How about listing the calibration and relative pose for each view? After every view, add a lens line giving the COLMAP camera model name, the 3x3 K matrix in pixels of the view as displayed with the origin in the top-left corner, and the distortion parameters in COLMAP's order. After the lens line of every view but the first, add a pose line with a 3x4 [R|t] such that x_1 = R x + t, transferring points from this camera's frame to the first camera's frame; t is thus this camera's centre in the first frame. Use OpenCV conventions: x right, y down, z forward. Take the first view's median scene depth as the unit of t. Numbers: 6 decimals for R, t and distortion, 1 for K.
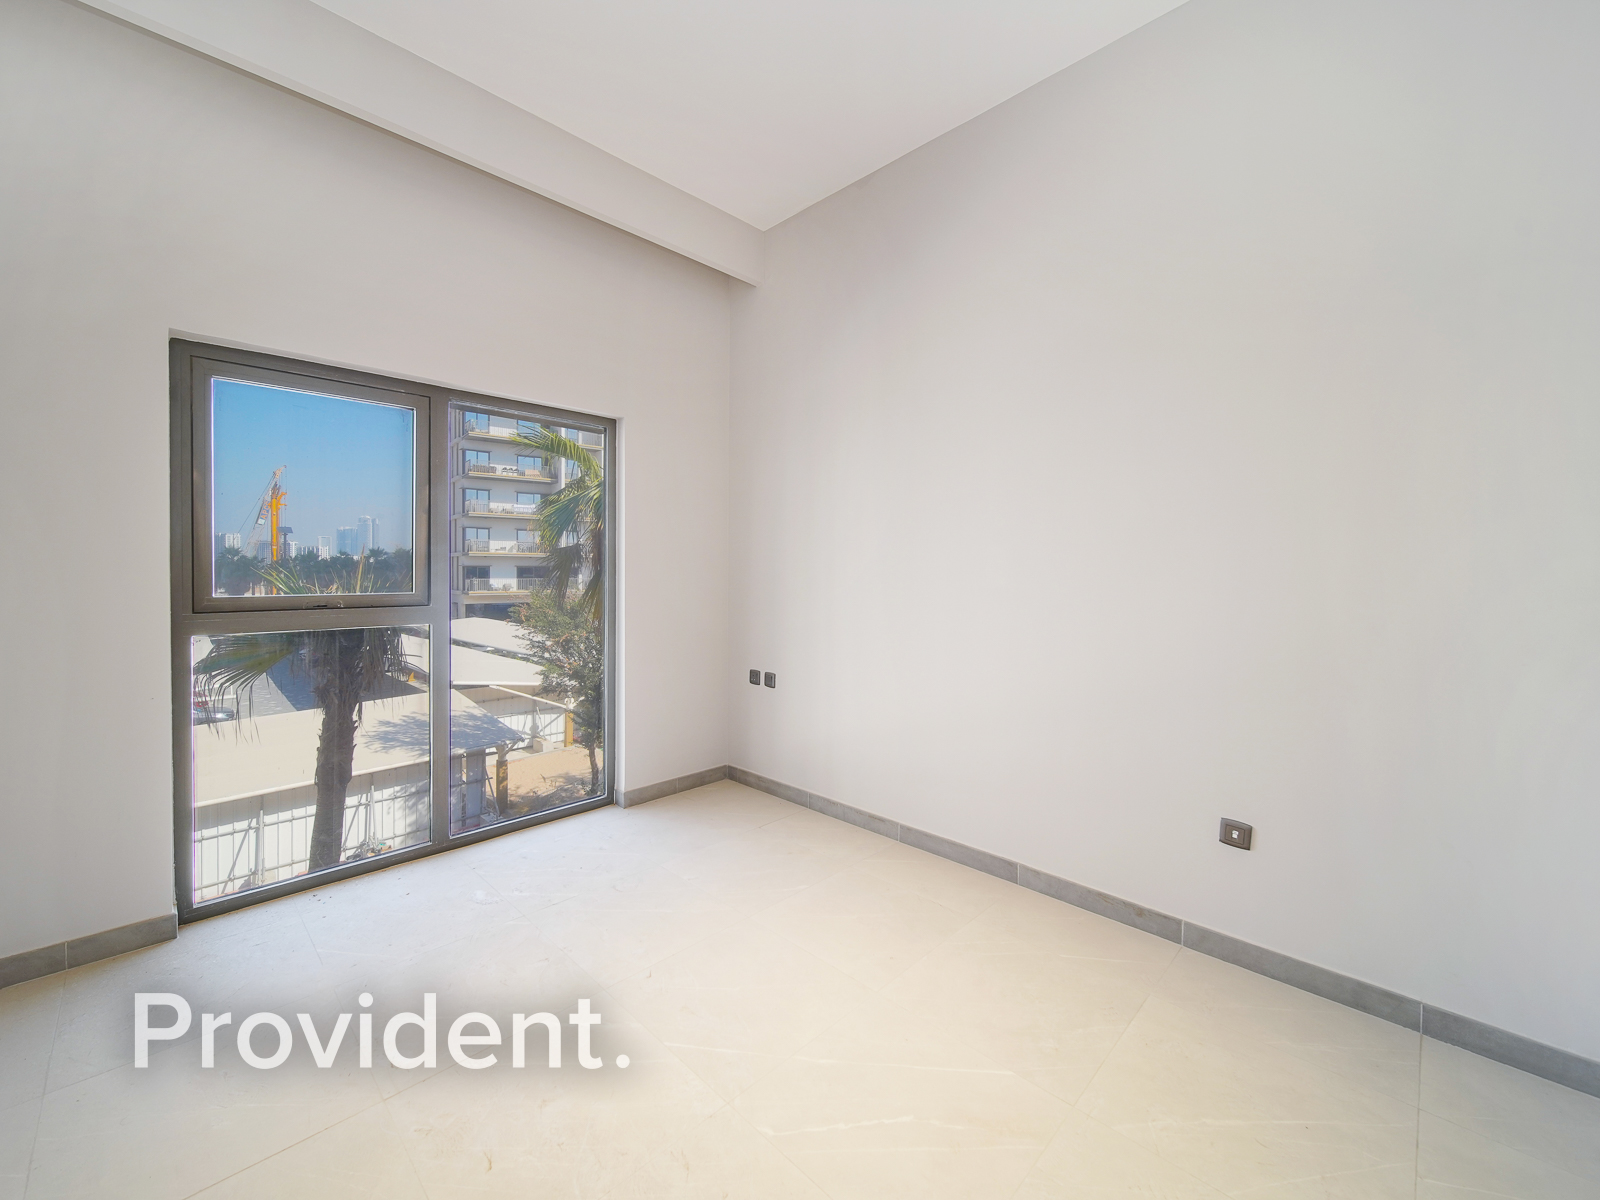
lens RADIAL K [[645.2, 0, 798.4], [0, 645.2, 553.2], [0, 0, 1]] dist [0.001544, -0.000118]
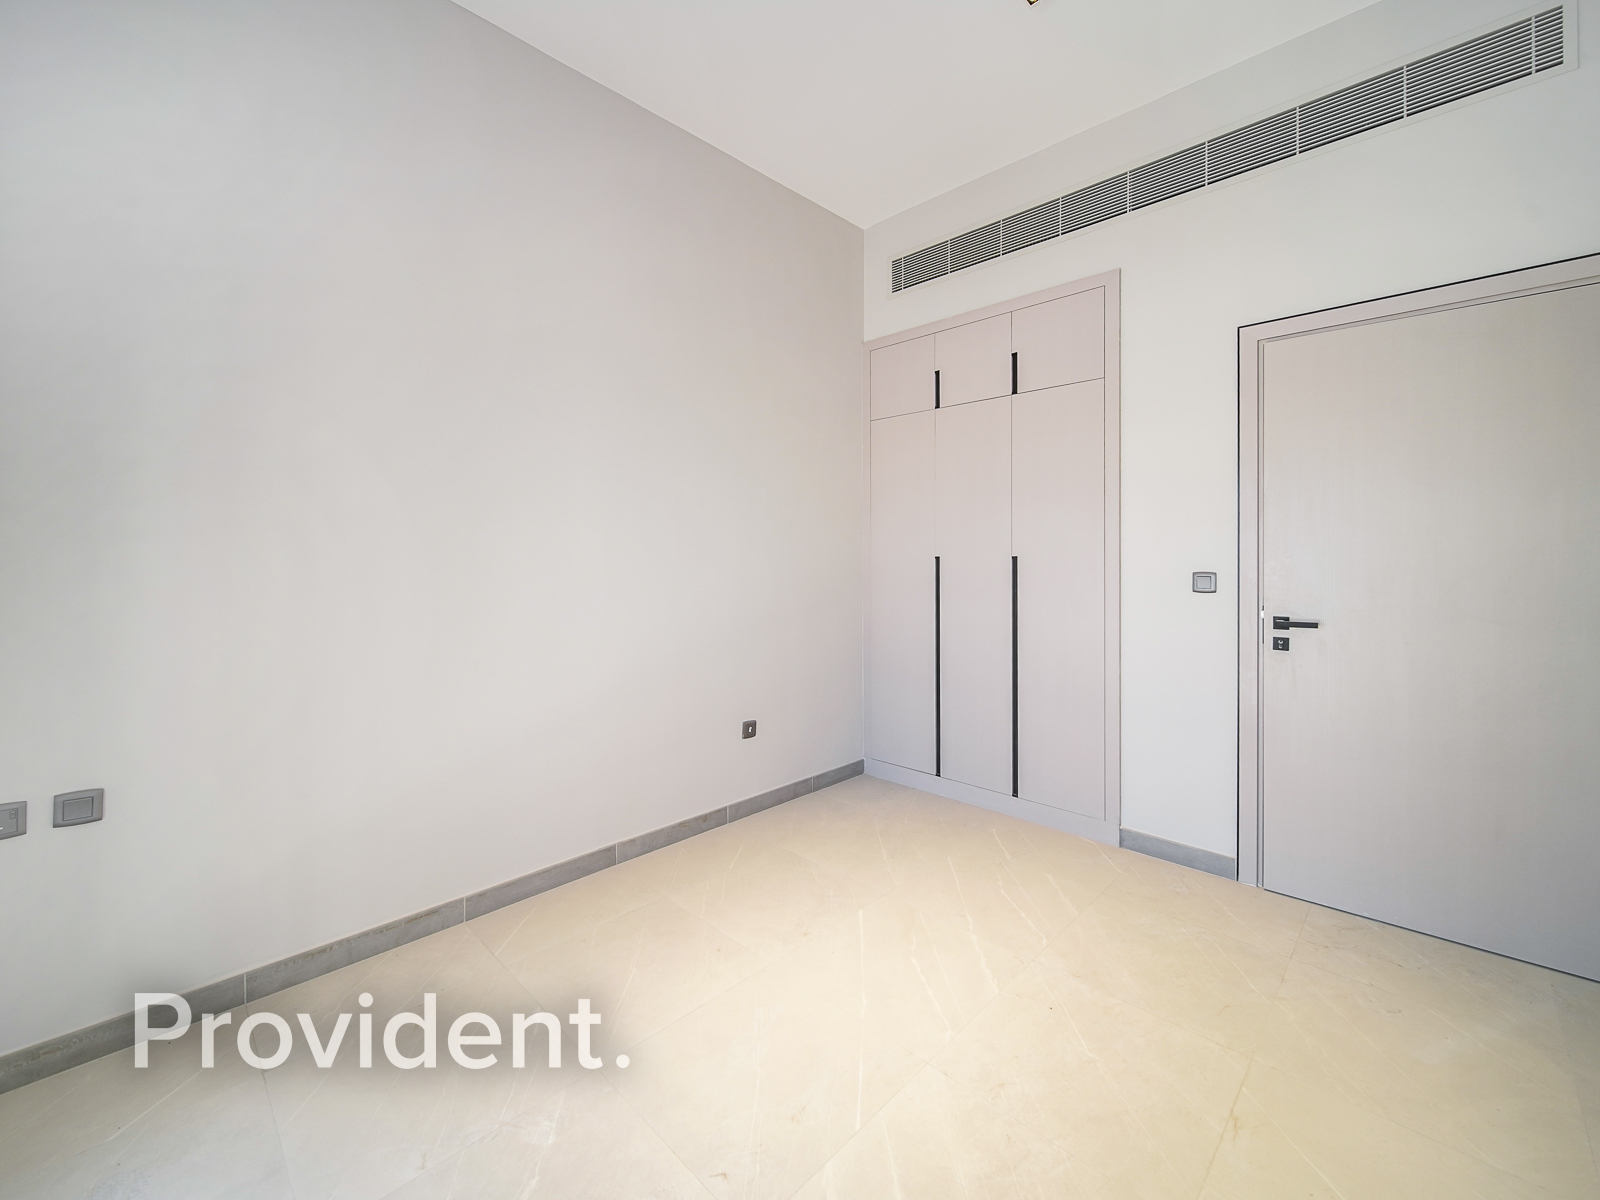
lens RADIAL K [[645.2, 0, 798.4], [0, 645.2, 553.2], [0, 0, 1]] dist [0.001544, -0.000118]
pose [[0.021791, 0.004659, 0.999752, -0.678795], [-0.010670, 0.999933, -0.004427, 0.023946], [-0.999706, -0.010571, 0.021839, 0.701956]]
